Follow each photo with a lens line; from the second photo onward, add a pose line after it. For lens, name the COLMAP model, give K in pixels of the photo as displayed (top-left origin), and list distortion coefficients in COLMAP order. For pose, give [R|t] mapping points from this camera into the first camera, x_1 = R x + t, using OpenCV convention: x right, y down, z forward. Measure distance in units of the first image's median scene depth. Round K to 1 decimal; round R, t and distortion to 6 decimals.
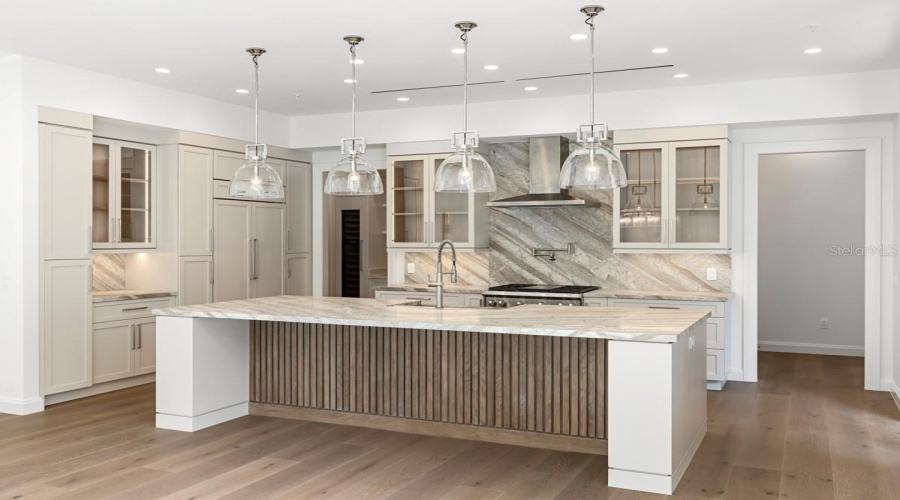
lens RADIAL K [[784.3, 0, 447.0], [0, 784.3, 251.1], [0, 0, 1]] dist [0.009743, 0.003022]
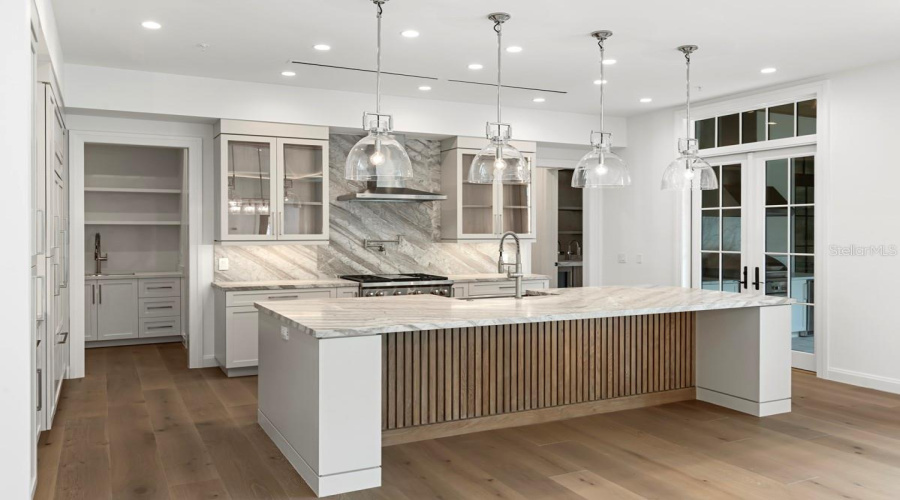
lens RADIAL K [[688.6, 0, 448.2], [0, 688.6, 244.6], [0, 0, 1]] dist [0.008180, -0.002000]
pose [[0.616847, -0.015870, 0.786923, -0.577902], [0.012095, 0.999870, 0.010683, -0.005981], [-0.786990, 0.002928, 0.616959, 0.387770]]
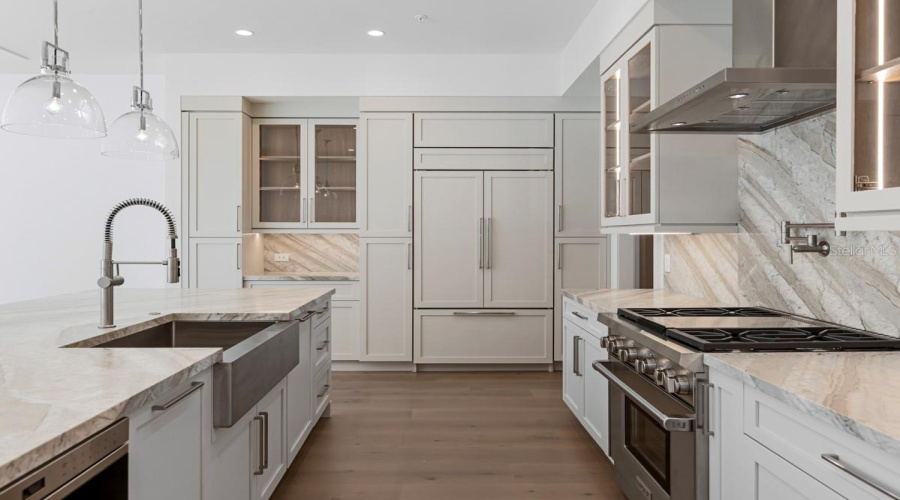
lens RADIAL K [[635.7, 0, 442.3], [0, 635.7, 242.4], [0, 0, 1]] dist [-0.005997, 0.001243]
pose [[0.432068, 0.010999, -0.901774, 0.353302], [-0.014052, 0.999886, 0.005463, 0.007506], [0.901732, 0.010312, 0.432173, 0.761564]]
